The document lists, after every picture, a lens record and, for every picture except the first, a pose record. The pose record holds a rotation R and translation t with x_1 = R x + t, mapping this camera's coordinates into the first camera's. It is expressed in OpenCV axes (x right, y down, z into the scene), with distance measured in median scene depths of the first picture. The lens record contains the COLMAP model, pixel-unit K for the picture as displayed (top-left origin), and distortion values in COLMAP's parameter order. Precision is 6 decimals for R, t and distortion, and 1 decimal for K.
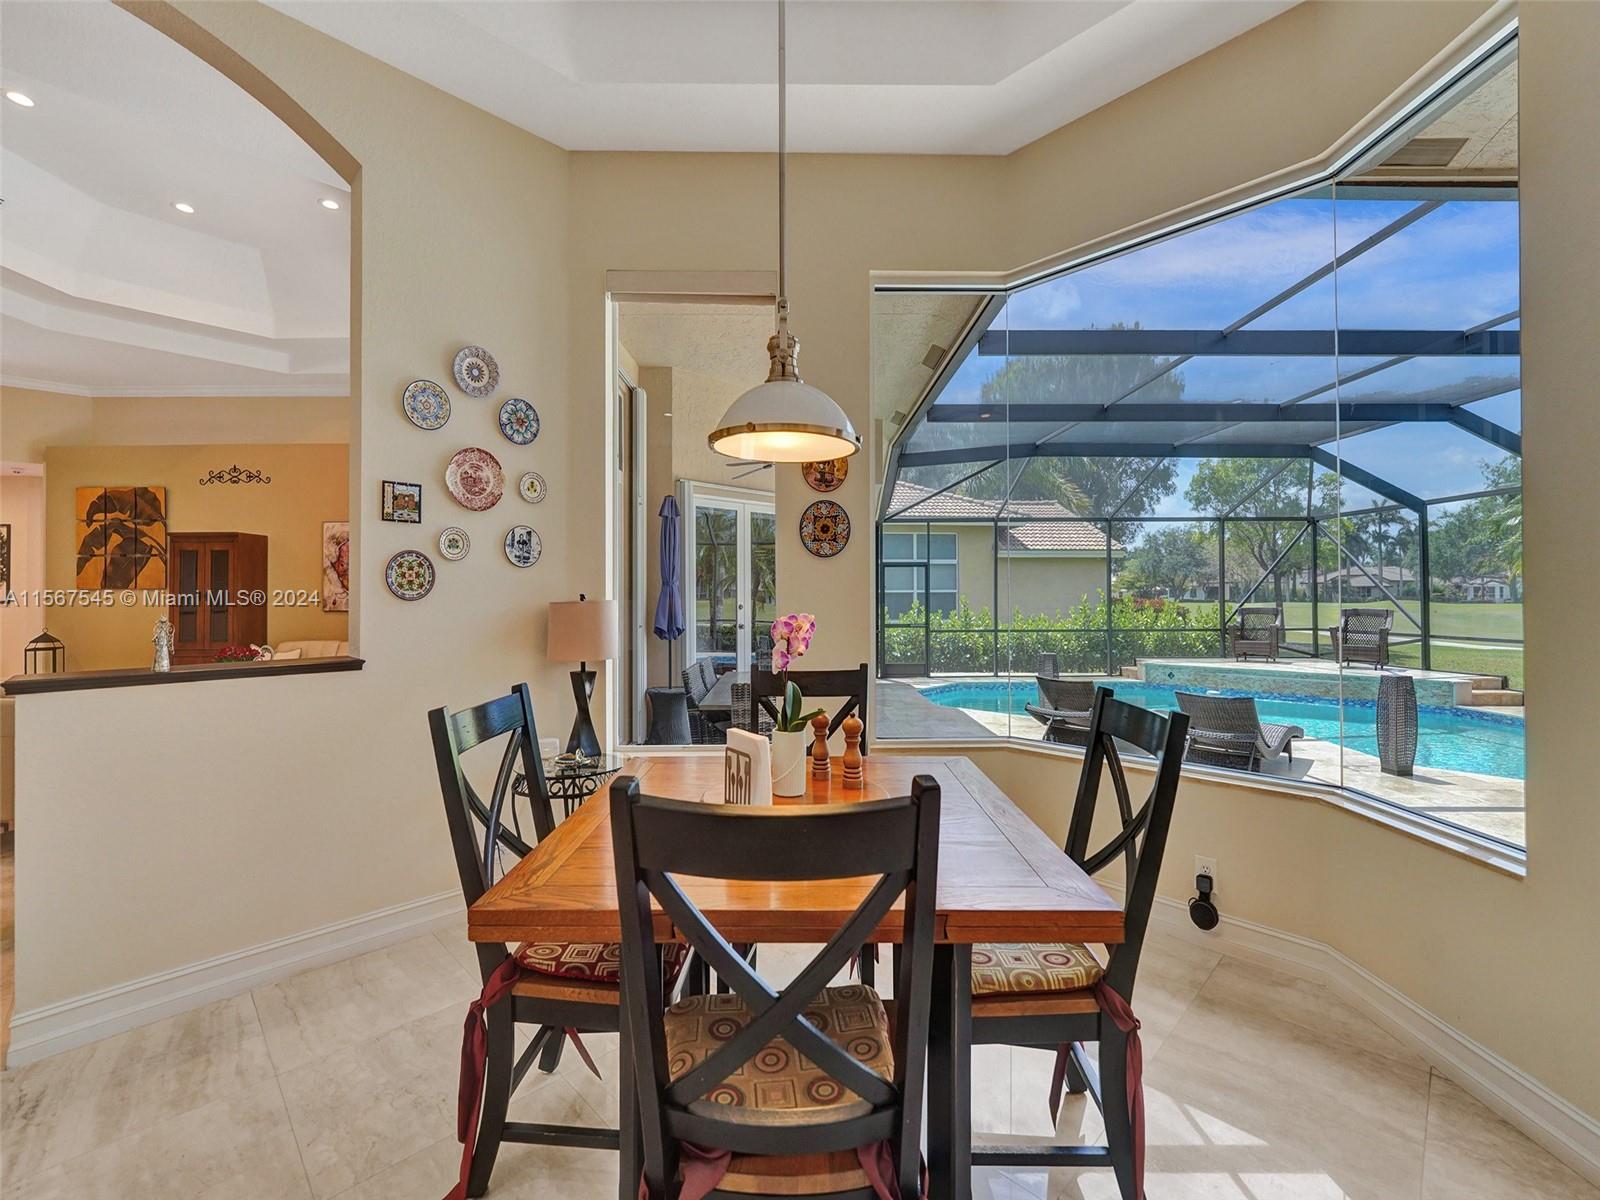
lens RADIAL K [[672.5, 0, 800.9], [0, 672.5, 590.8], [0, 0, 1]] dist [-0.009343, 0.001716]
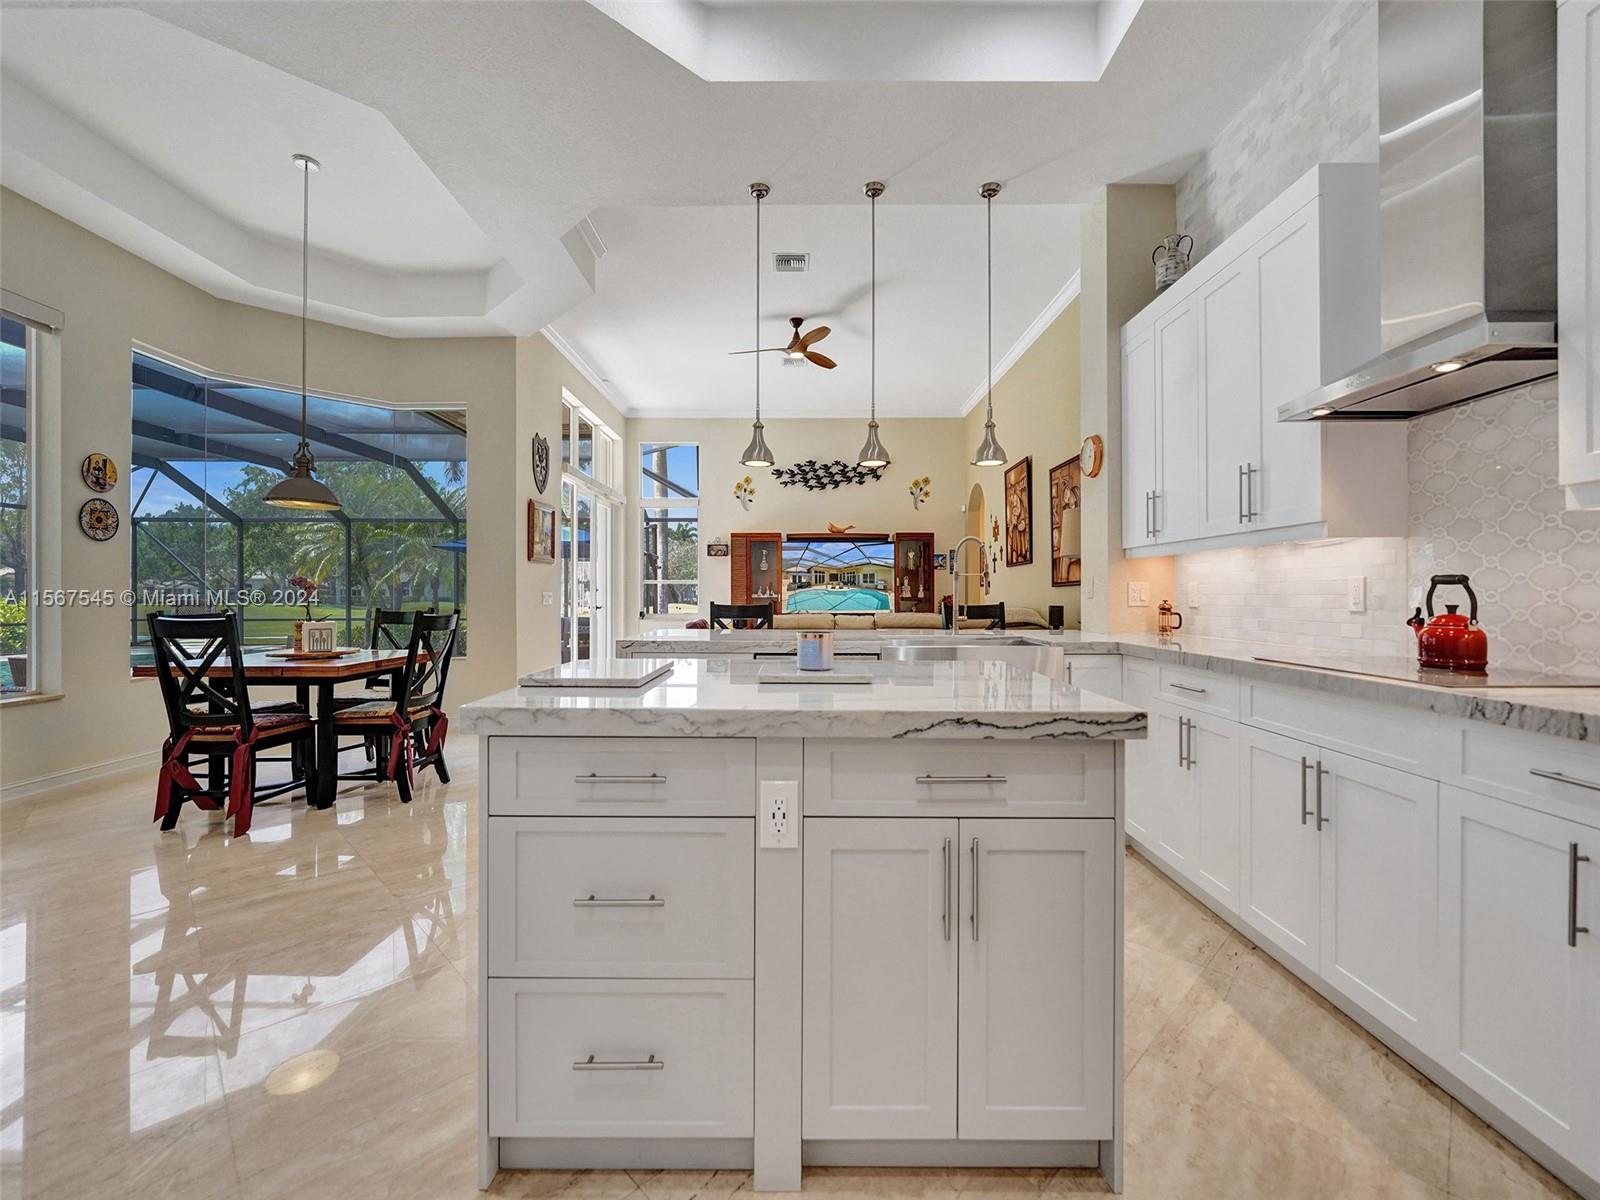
lens RADIAL K [[672.5, 0, 809.5], [0, 672.5, 584.2], [0, 0, 1]] dist [-0.009343, 0.001716]
pose [[-0.012581, 0.026537, 0.999569, -1.322214], [-0.007215, 0.999619, -0.026629, 0.063628], [-0.999895, -0.007547, -0.012385, -0.428877]]
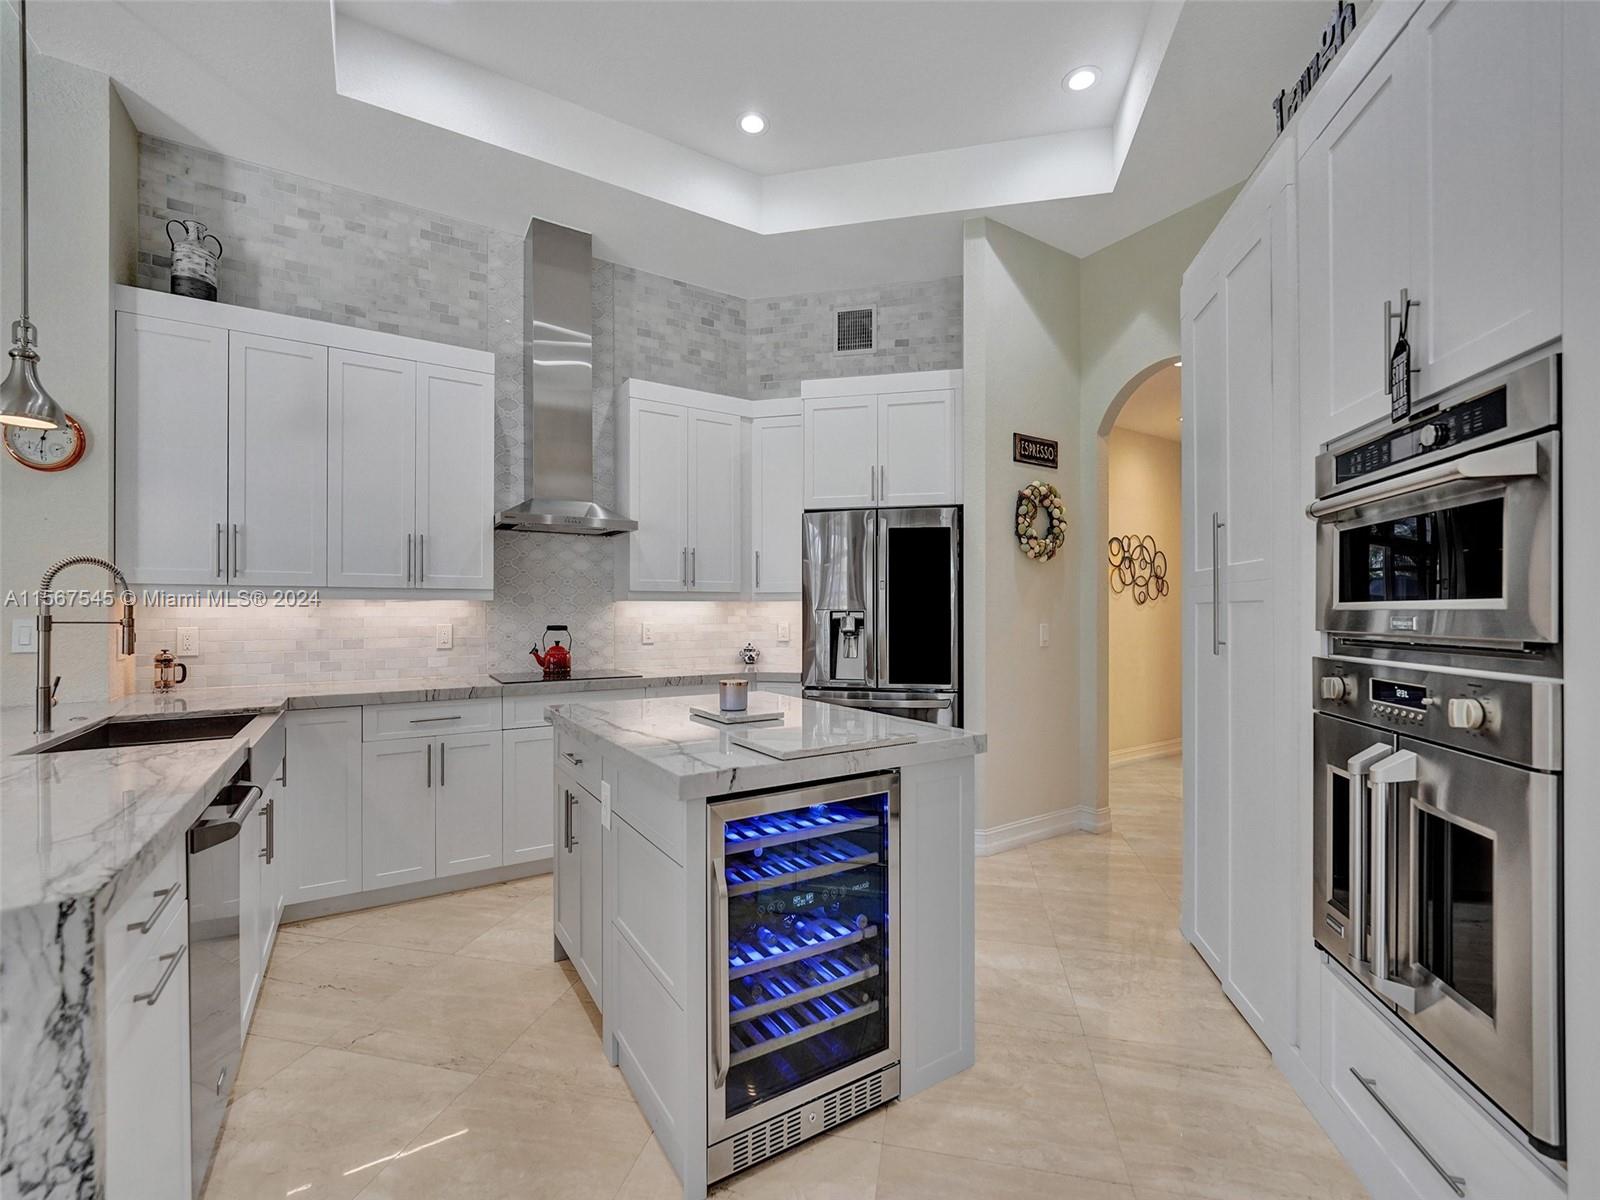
lens RADIAL K [[672.5, 0, 802.6], [0, 672.5, 606.1], [0, 0, 1]] dist [-0.009343, 0.001716]
pose [[-0.847408, 0.005424, -0.530915, -0.412178], [0.010966, 0.999913, -0.007287, 0.010424], [0.530829, -0.011997, -0.847394, 0.243879]]
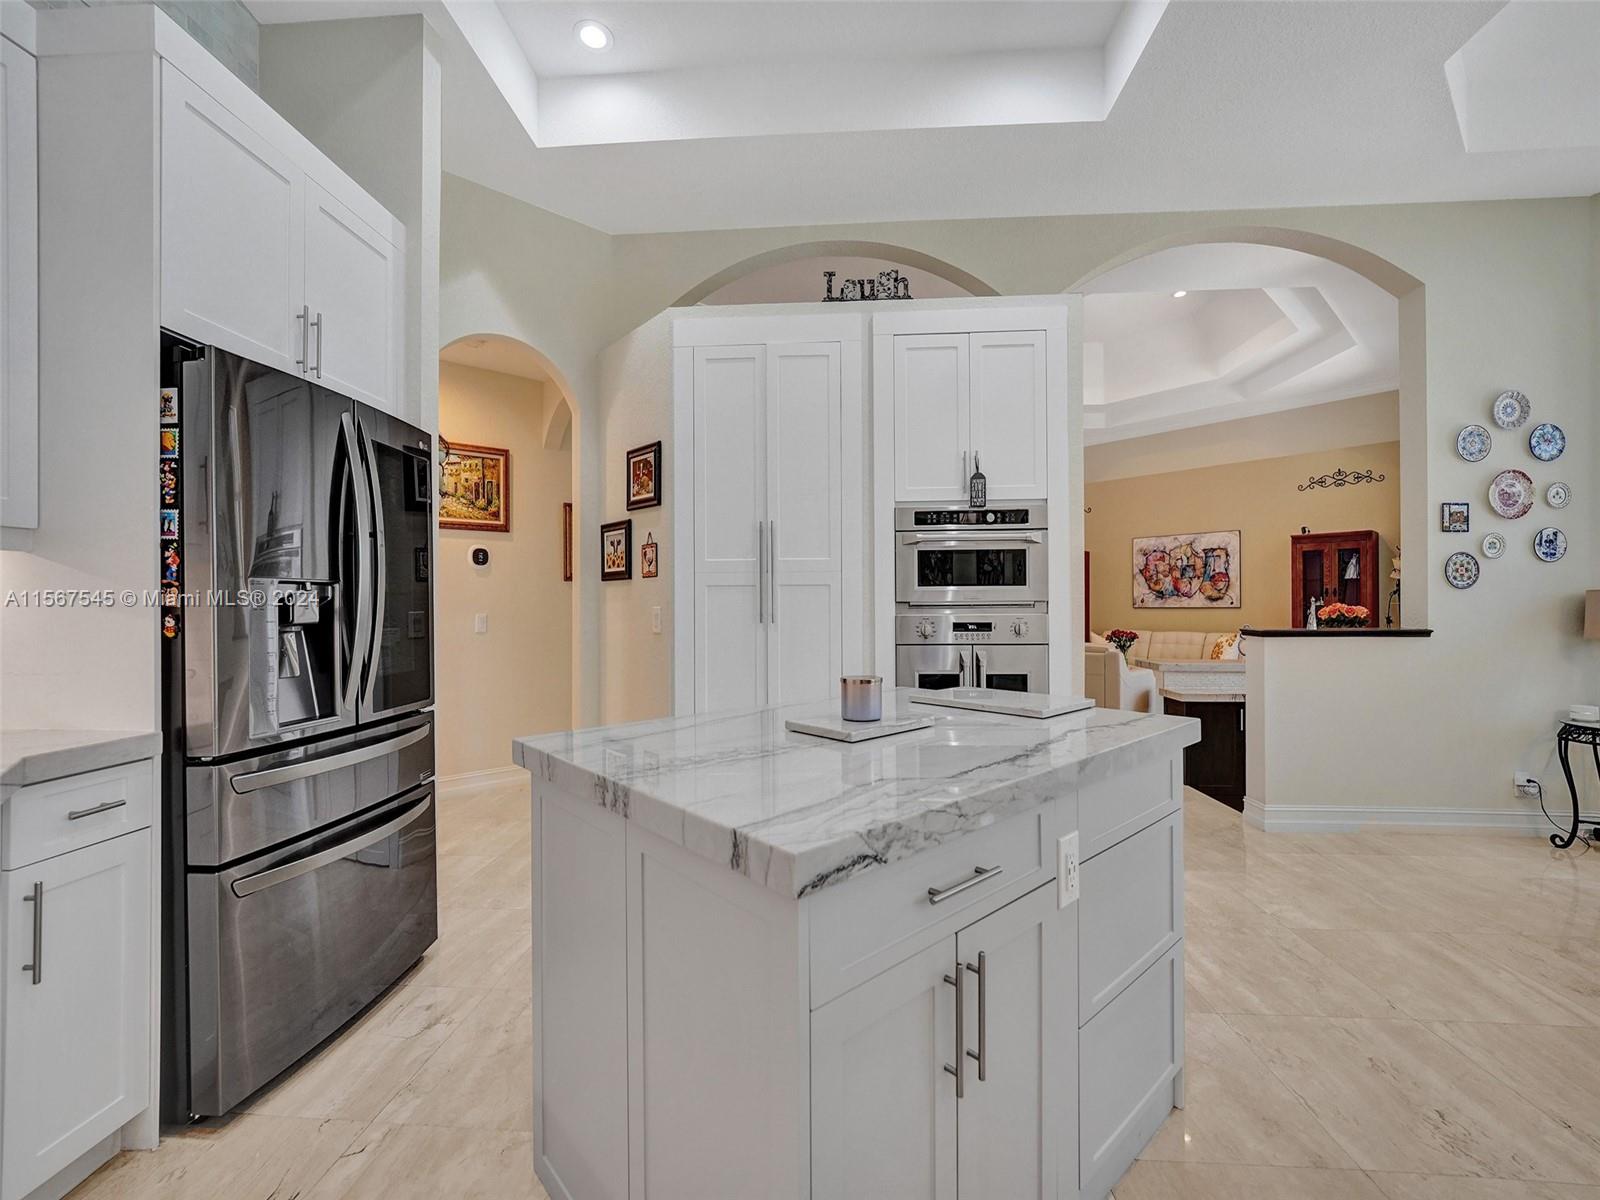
lens RADIAL K [[672.5, 0, 786.3], [0, 672.5, 603.5], [0, 0, 1]] dist [-0.009343, 0.001716]
pose [[0.647156, 0.003224, -0.762351, -0.390067], [0.003247, 0.999970, 0.006985, 0.027124], [0.762351, -0.006996, 0.647126, -0.832465]]
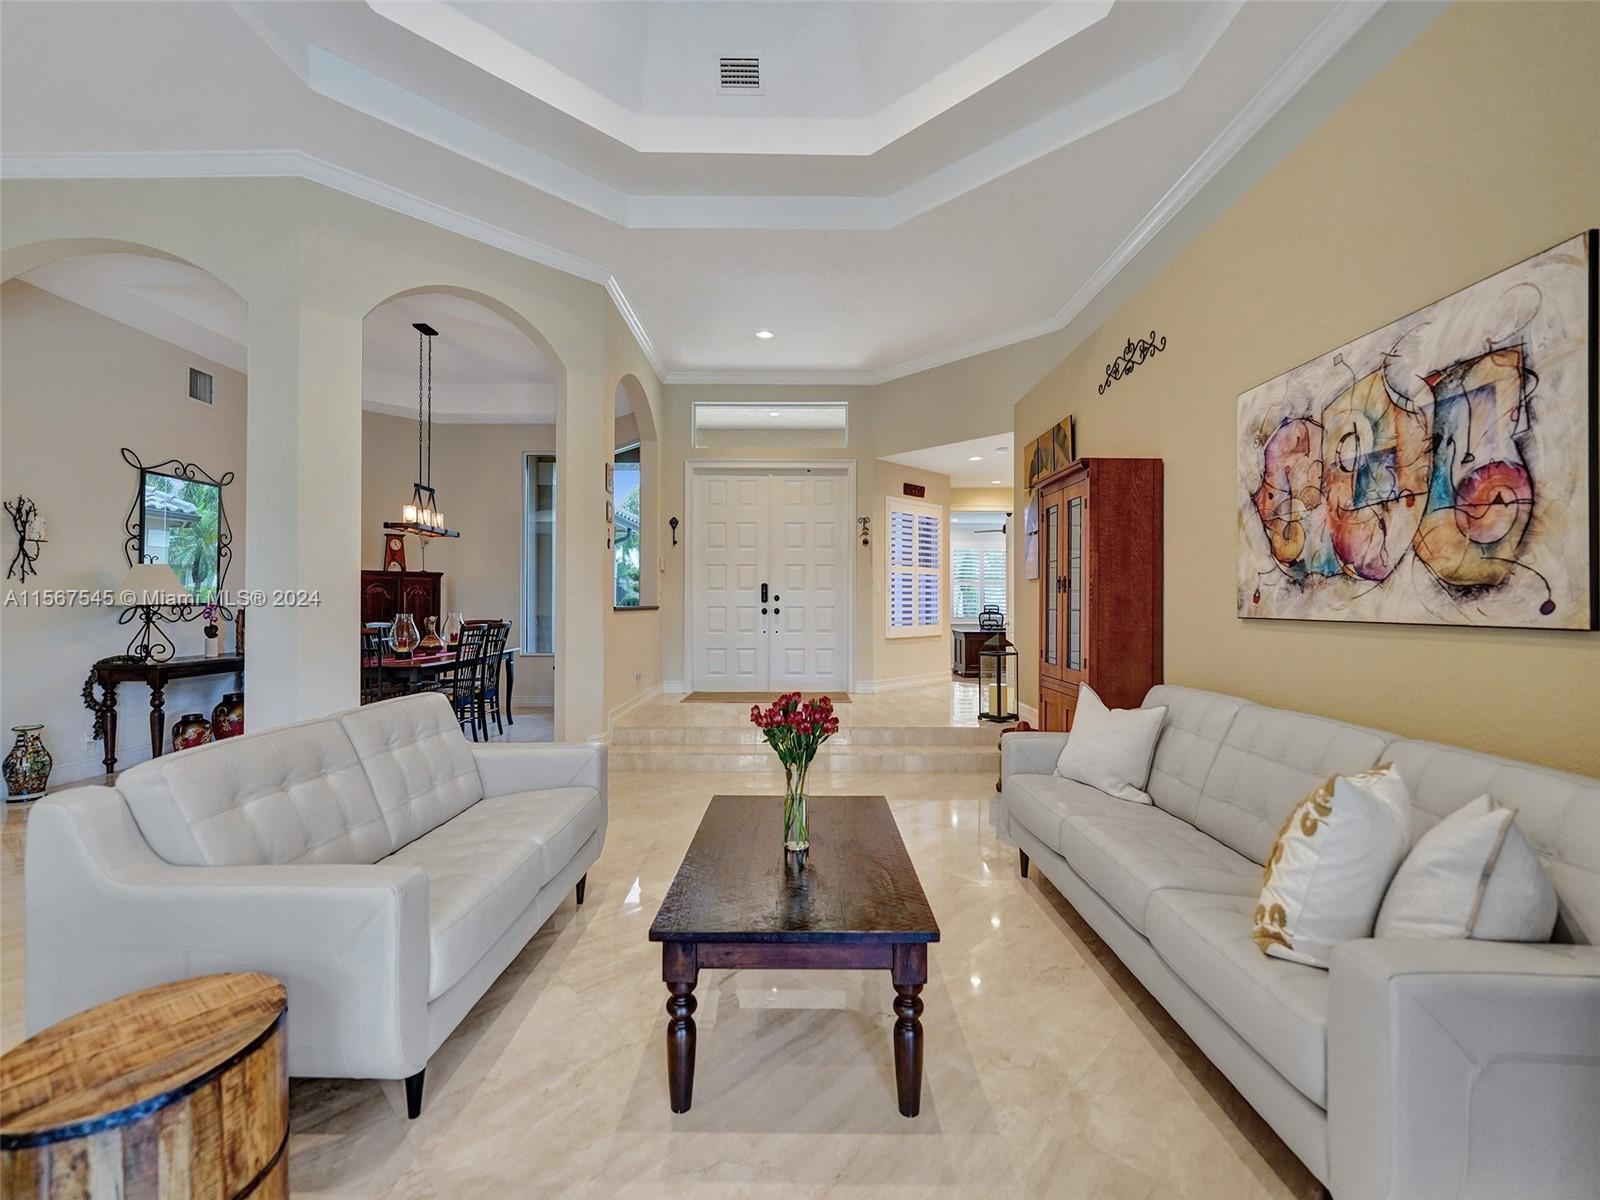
lens RADIAL K [[672.5, 0, 799.6], [0, 672.5, 599.0], [0, 0, 1]] dist [-0.009343, 0.001716]
pose [[0.003446, 0.003665, -0.999987, -0.762316], [0.008621, 0.999956, 0.003695, 0.036772], [0.999957, -0.008633, 0.003414, 1.784516]]
